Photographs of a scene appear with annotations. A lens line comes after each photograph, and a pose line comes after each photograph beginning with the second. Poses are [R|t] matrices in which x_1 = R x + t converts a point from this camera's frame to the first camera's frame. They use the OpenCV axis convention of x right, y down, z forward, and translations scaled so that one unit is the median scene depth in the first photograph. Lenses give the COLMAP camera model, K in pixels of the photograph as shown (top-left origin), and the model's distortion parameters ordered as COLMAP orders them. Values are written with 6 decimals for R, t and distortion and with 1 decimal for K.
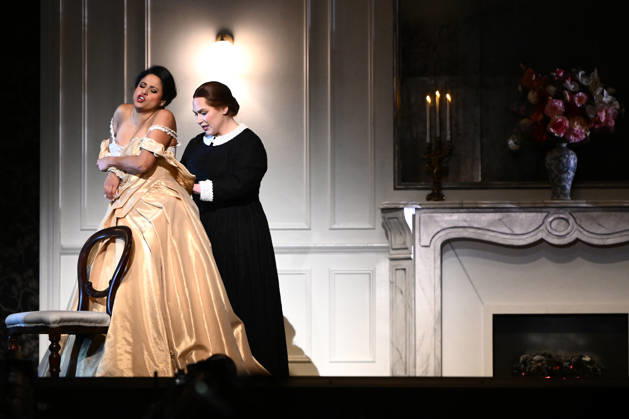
lens RADIAL K [[3123.7, 0, 314.5], [0, 3123.7, 209.5], [0, 0, 1]] dist [-0.082839, -5.765785]
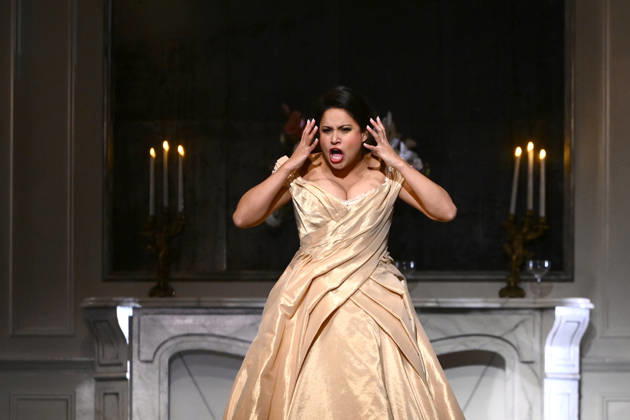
lens RADIAL K [[3128.7, 0, 315.0], [0, 3128.7, 210.0], [0, 0, 1]] dist [-0.082839, -5.765785]
pose [[0.995819, 0.009482, 0.090850, 0.008915], [-0.006629, 0.999477, -0.031658, -0.000346], [-0.091103, 0.030924, 0.995361, 0.294138]]
